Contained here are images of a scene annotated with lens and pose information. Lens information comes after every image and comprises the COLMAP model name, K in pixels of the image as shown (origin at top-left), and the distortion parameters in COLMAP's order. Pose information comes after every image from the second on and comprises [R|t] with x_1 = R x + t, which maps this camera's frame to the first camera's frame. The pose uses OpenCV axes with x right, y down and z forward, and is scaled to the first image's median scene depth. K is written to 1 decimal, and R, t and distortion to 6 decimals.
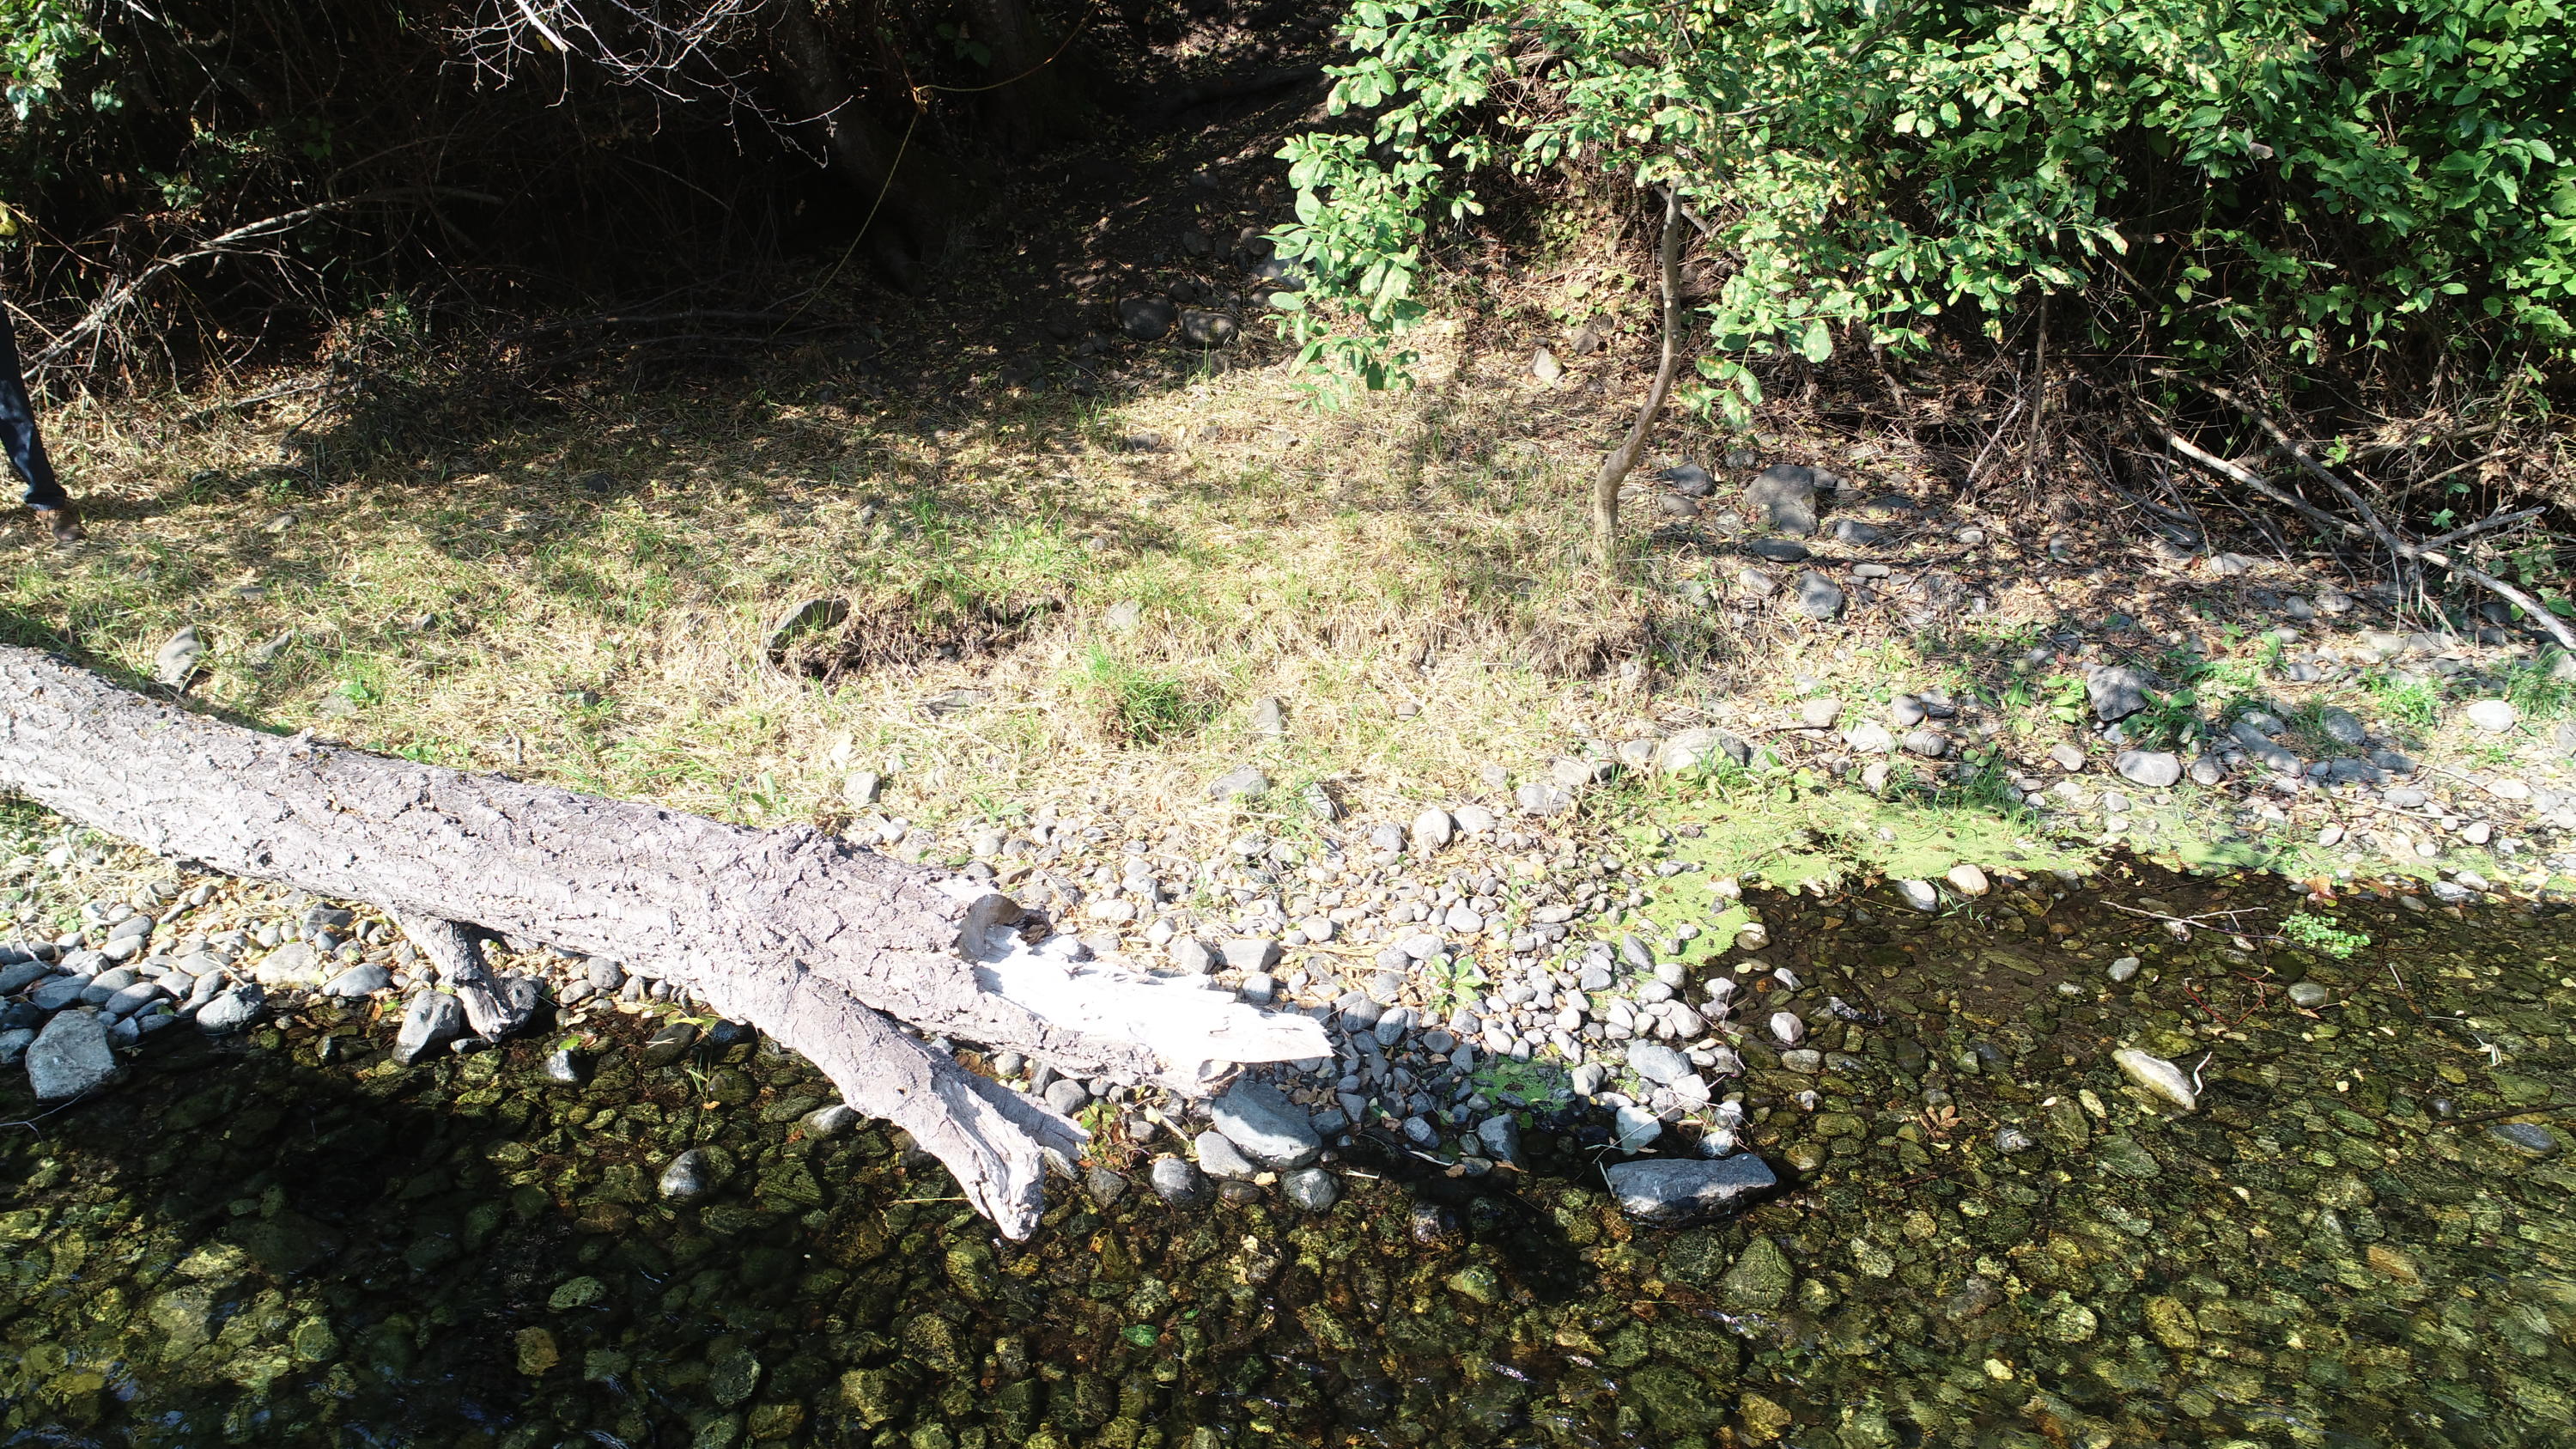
lens RADIAL K [[1719.8, 0, 1287.6], [0, 1719.8, 730.0], [0, 0, 1]] dist [-0.002165, 0.002199]
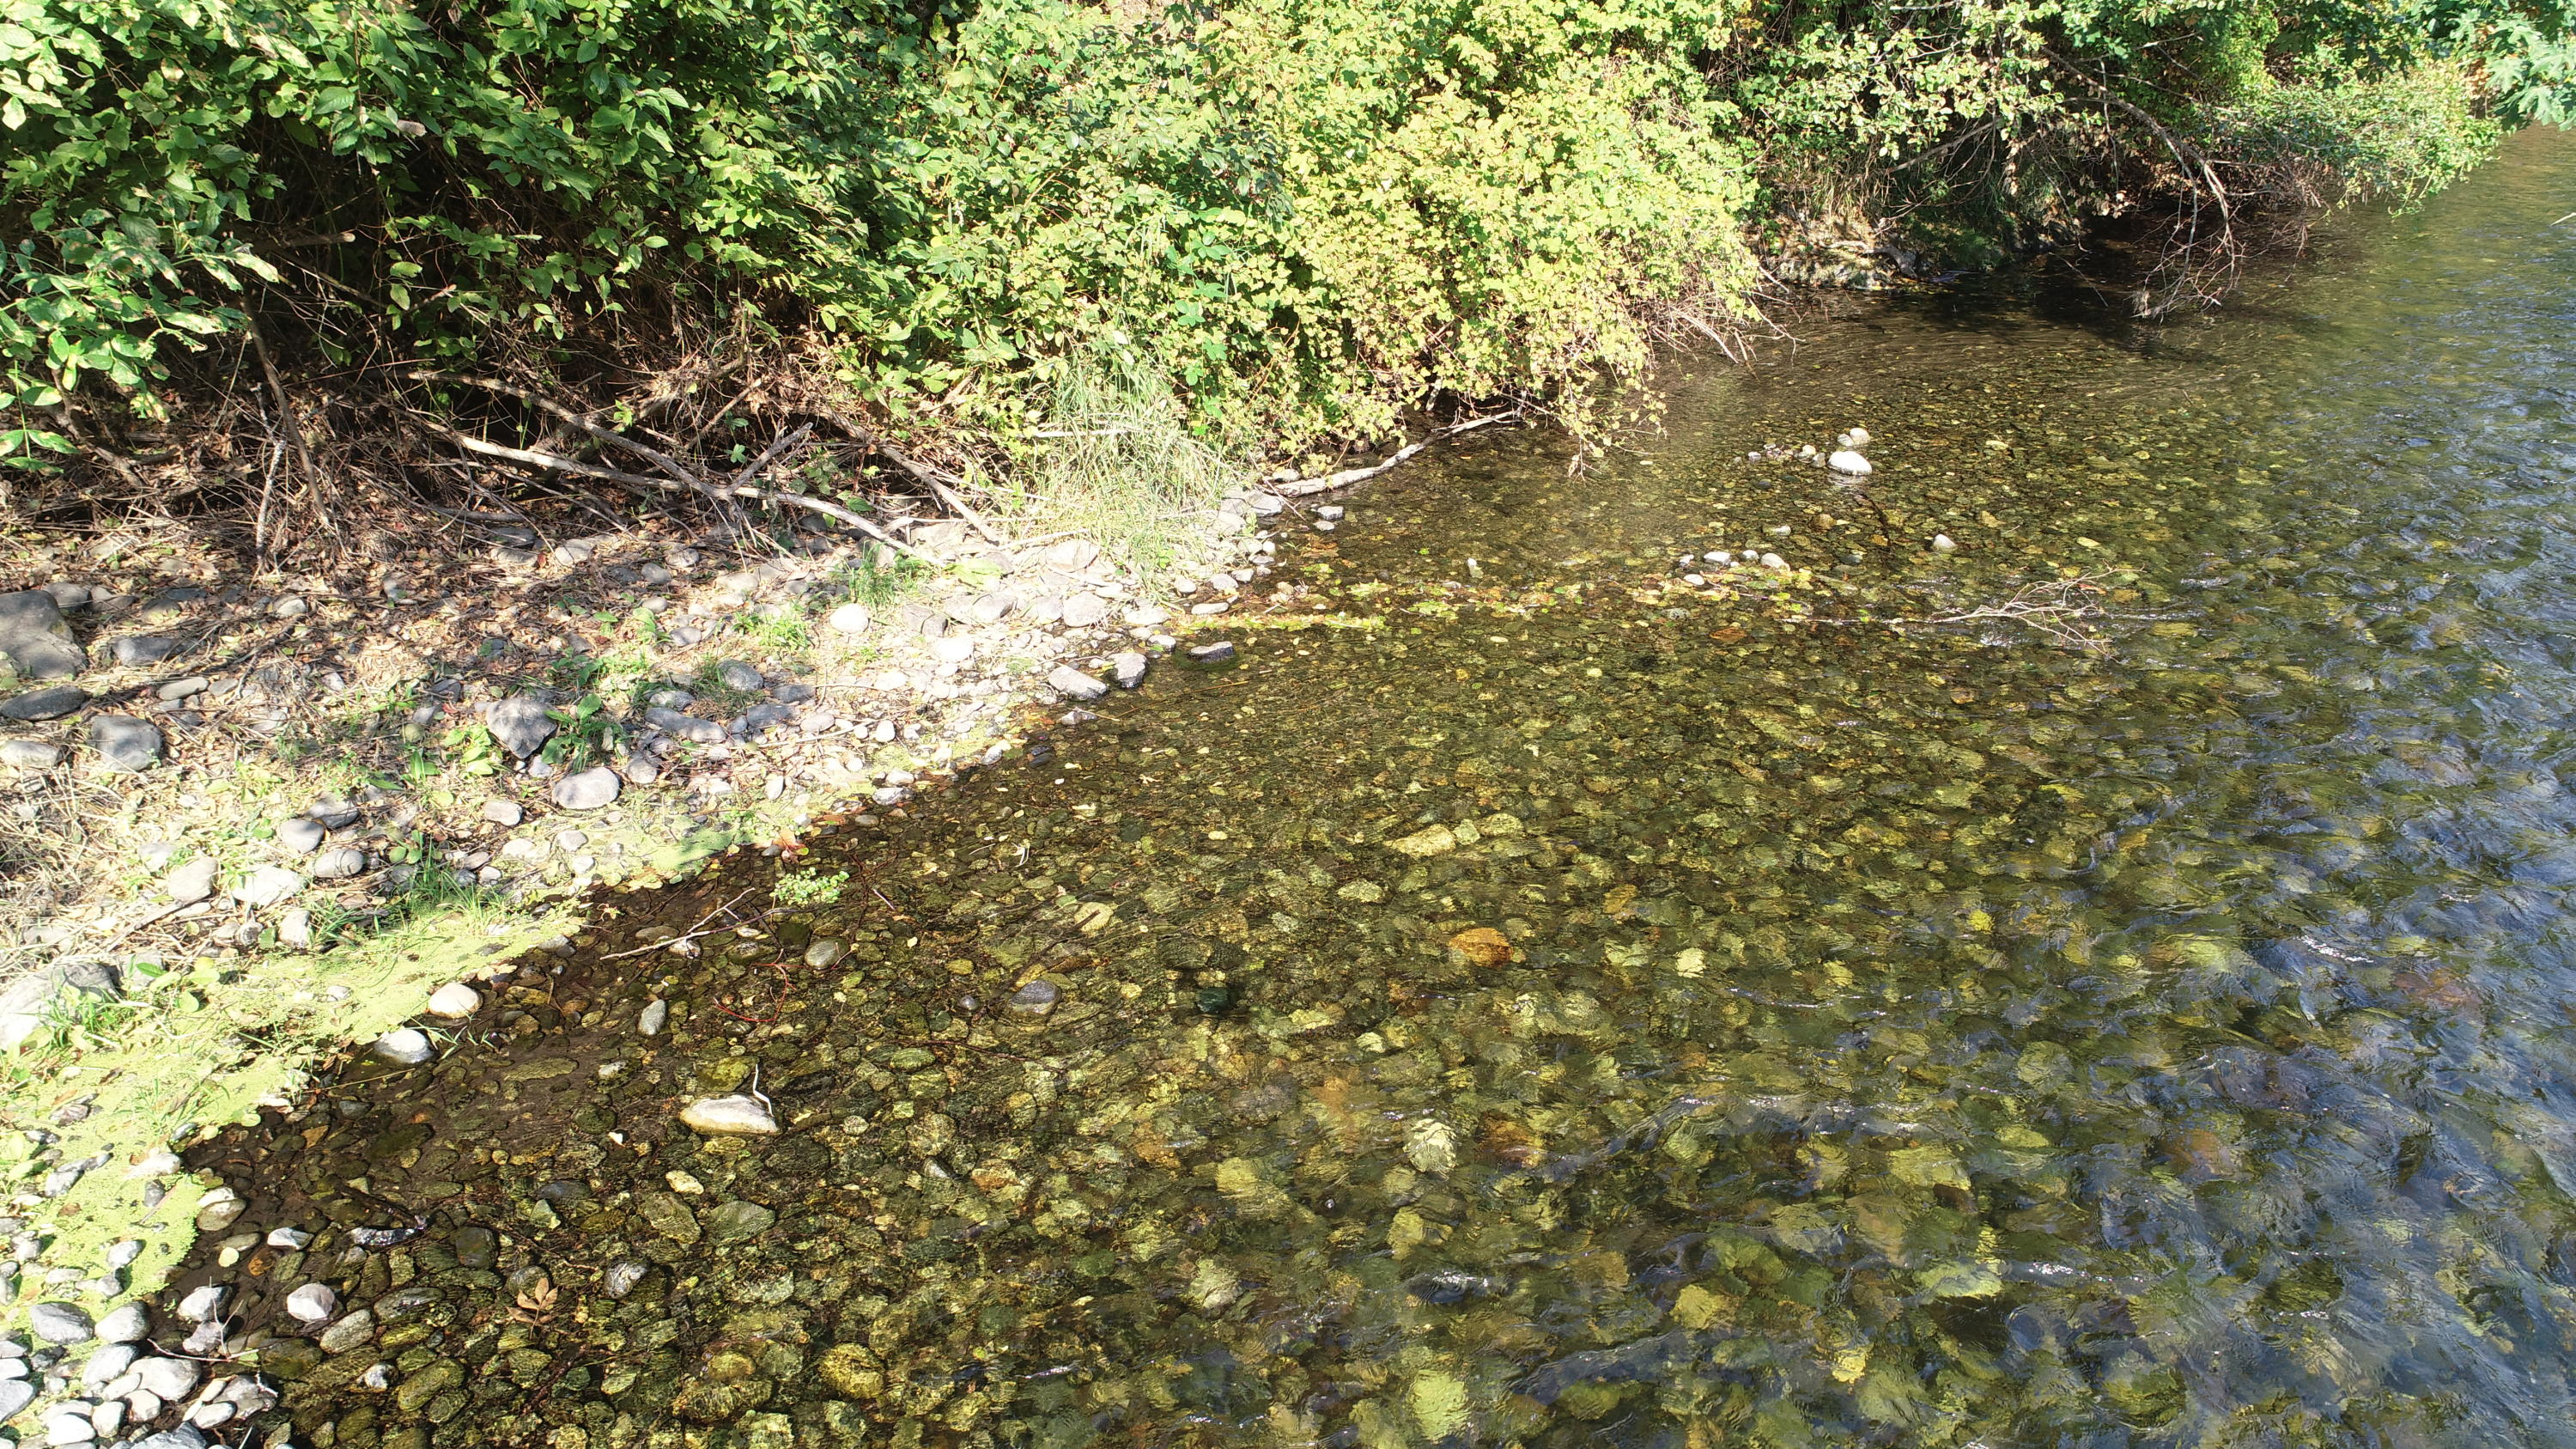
lens RADIAL K [[1719.8, 0, 1280.7], [0, 1719.8, 728.4], [0, 0, 1]] dist [-0.002165, 0.002199]
pose [[0.597121, -0.359663, 0.717000, 0.058993], [0.352862, 0.920493, 0.167875, -0.027747], [-0.720371, 0.152760, 0.676557, 0.079648]]
